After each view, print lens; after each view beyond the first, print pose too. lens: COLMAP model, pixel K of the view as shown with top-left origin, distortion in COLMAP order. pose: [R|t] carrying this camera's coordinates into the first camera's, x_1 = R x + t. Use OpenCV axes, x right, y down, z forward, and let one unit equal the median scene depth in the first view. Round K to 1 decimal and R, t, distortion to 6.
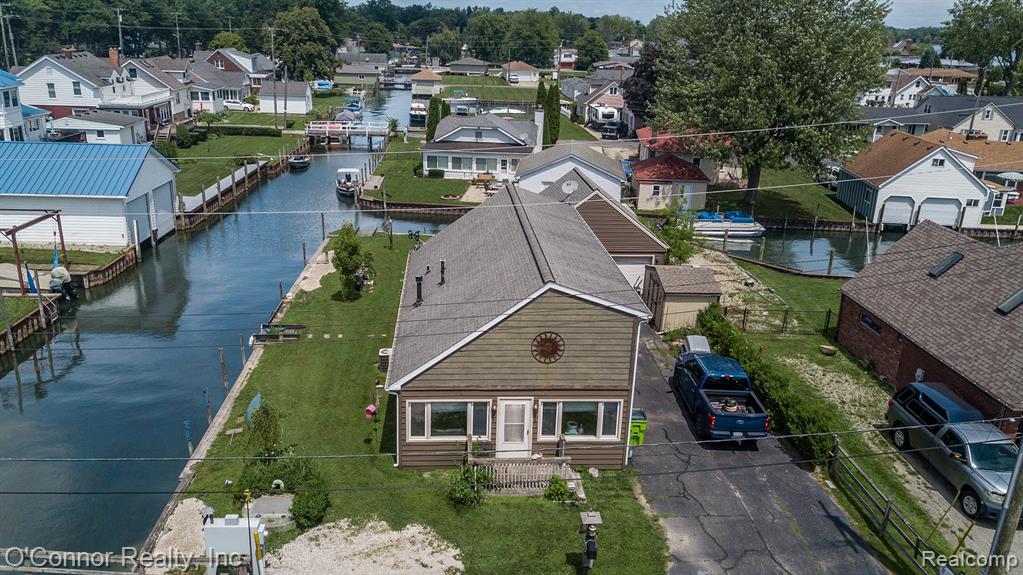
lens RADIAL K [[785.8, 0, 505.0], [0, 785.8, 291.8], [0, 0, 1]] dist [0.002482, -0.010324]
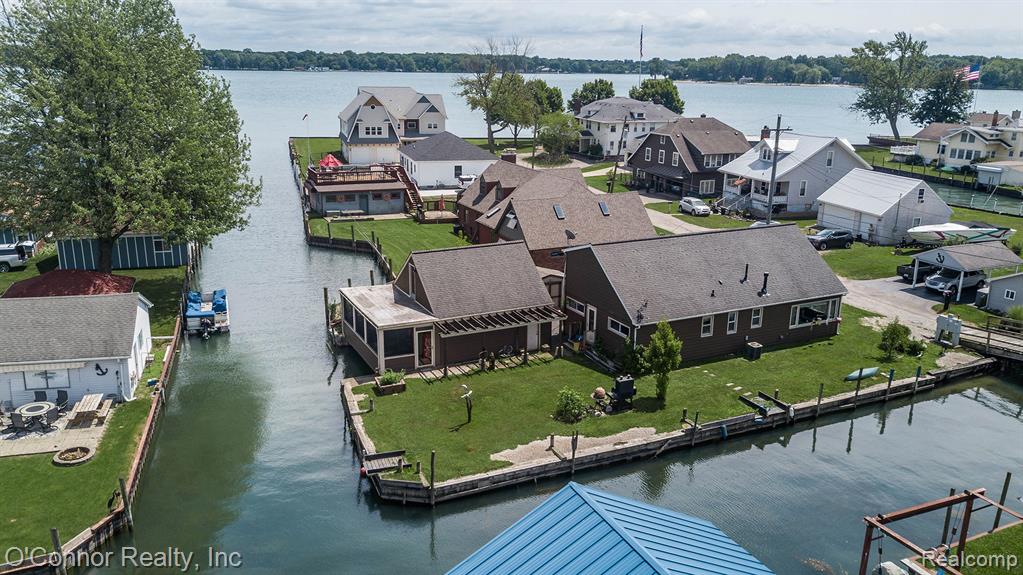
lens RADIAL K [[785.8, 0, 505.0], [0, 785.8, 291.8], [0, 0, 1]] dist [0.002482, -0.010324]
pose [[-0.378113, -0.285765, 0.880550, -0.636912], [0.267181, 0.877005, 0.399344, -0.368173], [-0.886366, 0.386264, -0.255256, 0.916309]]
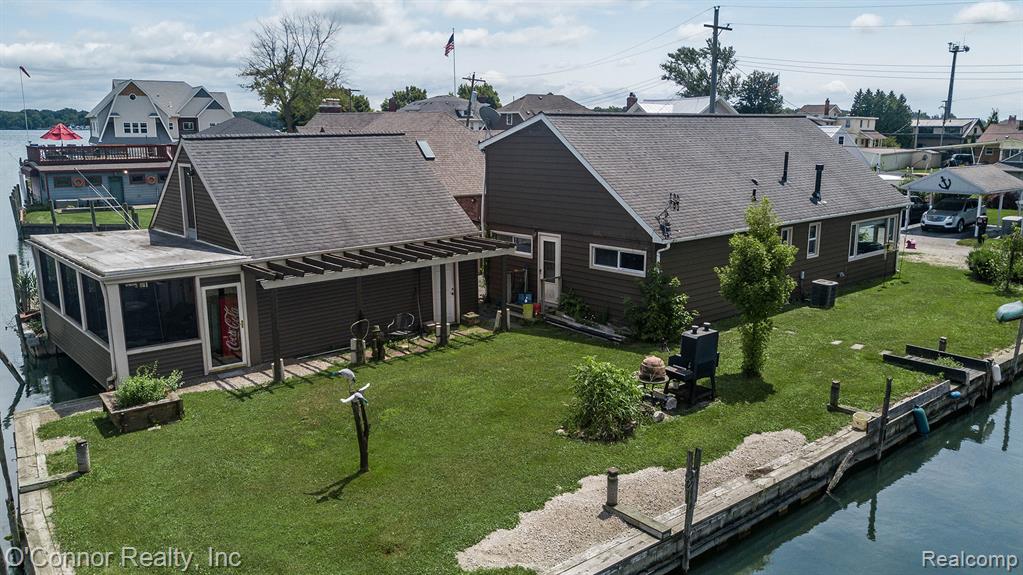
lens RADIAL K [[785.8, 0, 505.0], [0, 785.8, 291.8], [0, 0, 1]] dist [0.002482, -0.010324]
pose [[-0.604061, -0.186907, 0.774711, -0.311391], [0.237524, 0.885704, 0.398888, -0.171379], [-0.760719, 0.424964, -0.490624, 0.883418]]
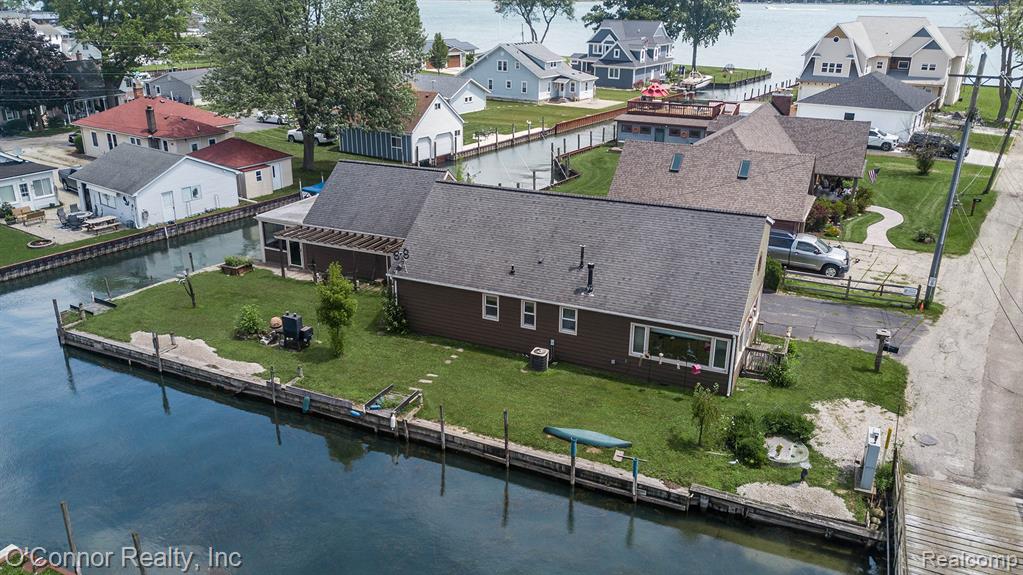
lens RADIAL K [[791.5, 0, 511.5], [0, 791.5, 287.5], [0, 0, 1]] dist [0.001676, -0.000078]
pose [[0.476995, -0.327089, 0.815775, -0.528092], [0.280633, 0.936266, 0.211310, -0.125313], [-0.832899, 0.128139, 0.538386, 0.244002]]
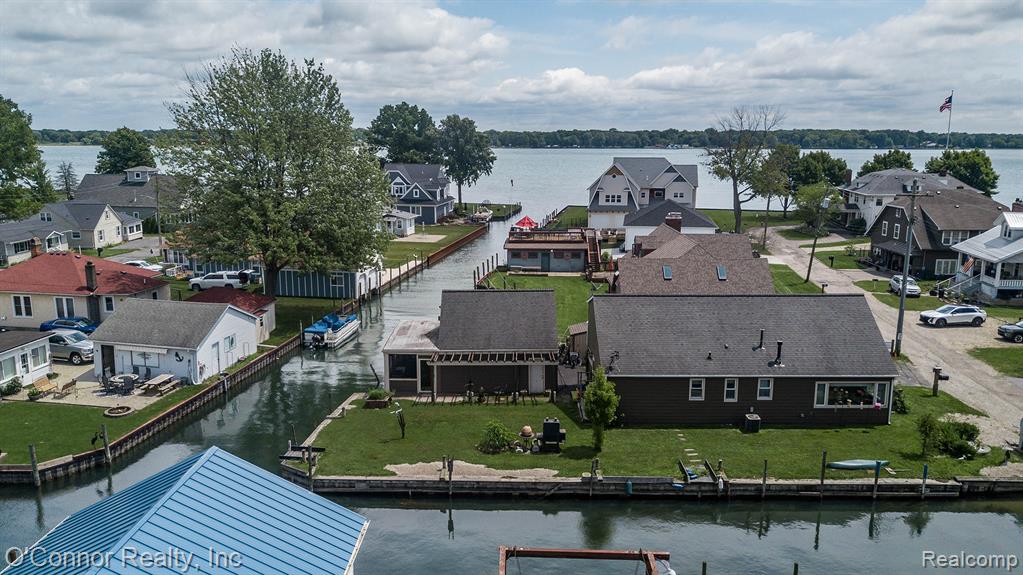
lens RADIAL K [[785.8, 0, 505.0], [0, 785.8, 291.8], [0, 0, 1]] dist [0.002482, -0.010324]
pose [[0.064253, -0.213158, 0.974903, -0.744835], [0.311905, 0.932268, 0.183280, -0.257201], [-0.947938, 0.292301, 0.126386, 0.619283]]
